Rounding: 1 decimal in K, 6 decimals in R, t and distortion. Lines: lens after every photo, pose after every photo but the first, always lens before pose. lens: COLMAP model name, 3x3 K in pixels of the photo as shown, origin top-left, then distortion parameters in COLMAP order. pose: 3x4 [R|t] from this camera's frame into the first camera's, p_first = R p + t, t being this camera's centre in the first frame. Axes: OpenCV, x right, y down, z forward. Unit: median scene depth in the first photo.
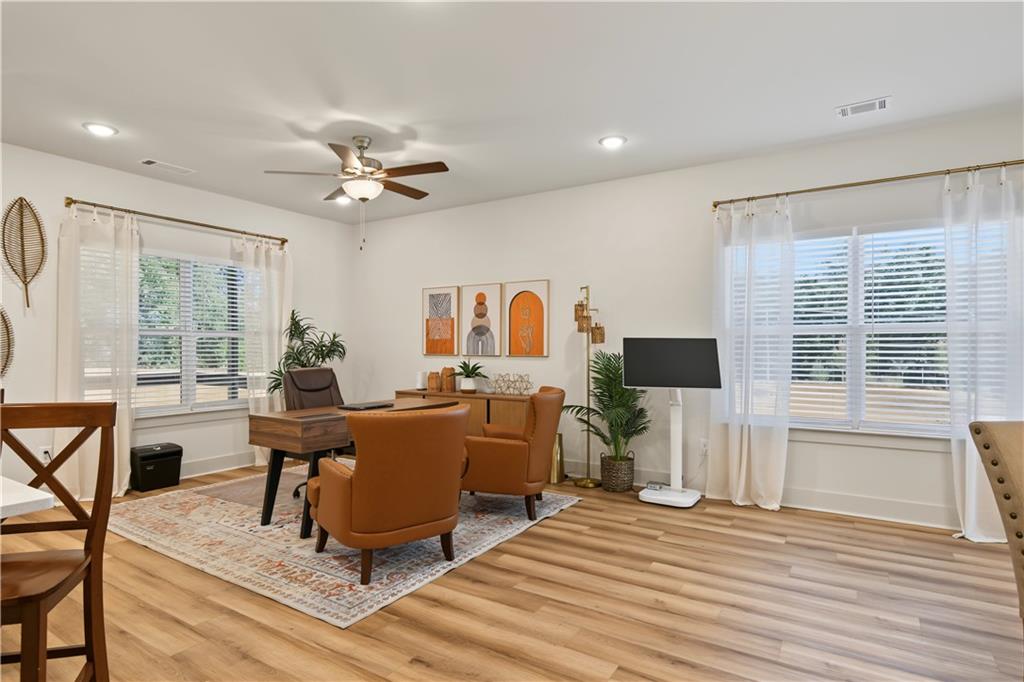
lens RADIAL K [[546.7, 0, 512.0], [0, 546.7, 341.0], [0, 0, 1]] dist [-0.000441, -0.000230]
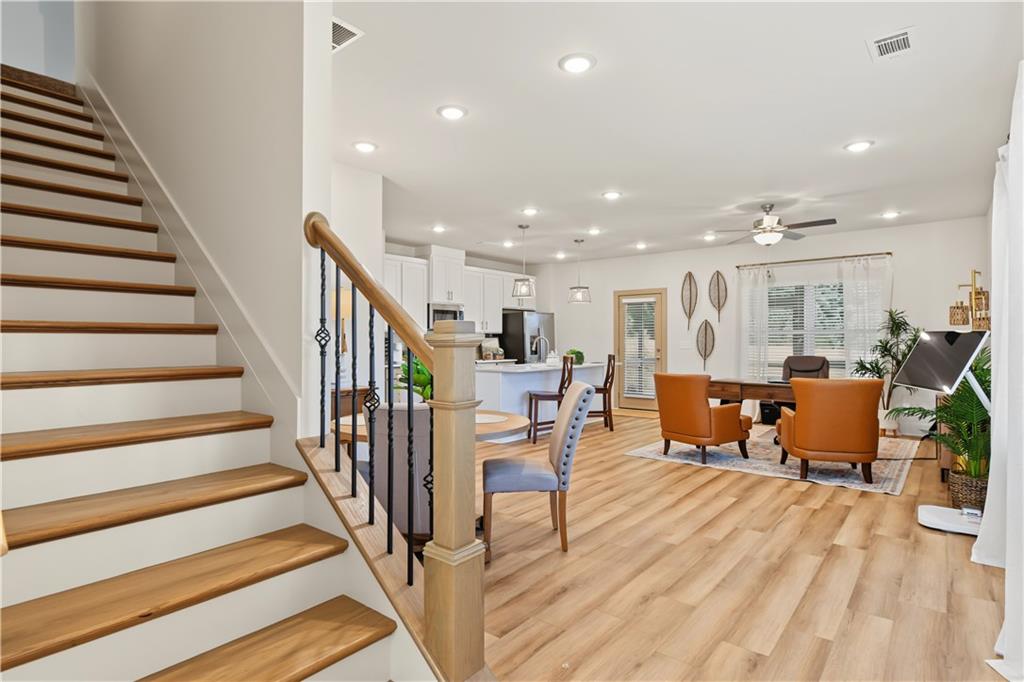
lens RADIAL K [[522.5, 0, 512.0], [0, 522.5, 341.0], [0, 0, 1]] dist [0.001790, 0.000549]
pose [[-0.118319, 0.000897, -0.992975, 1.464265], [0.020677, 0.999785, -0.001561, -0.003706], [0.992760, -0.020716, -0.118312, 0.532295]]
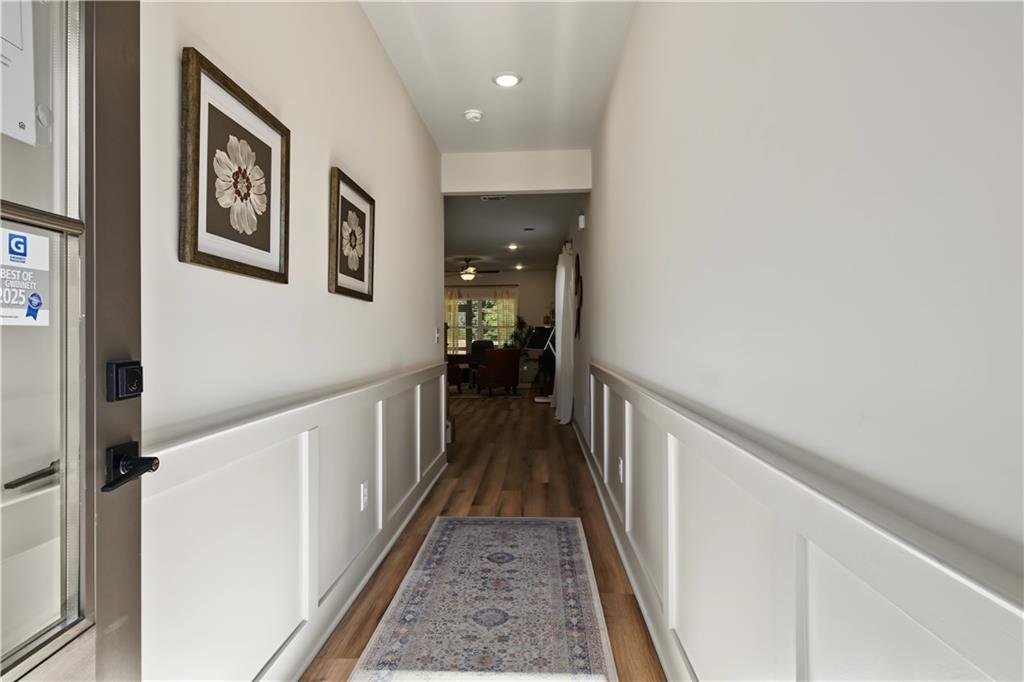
lens RADIAL K [[522.5, 0, 512.0], [0, 522.5, 341.0], [0, 0, 1]] dist [0.001790, 0.000549]
pose [[0.502834, 0.004726, -0.864370, 2.561902], [0.020456, 0.999640, 0.017366, 0.019485], [0.864141, -0.026413, 0.502556, -0.215370]]
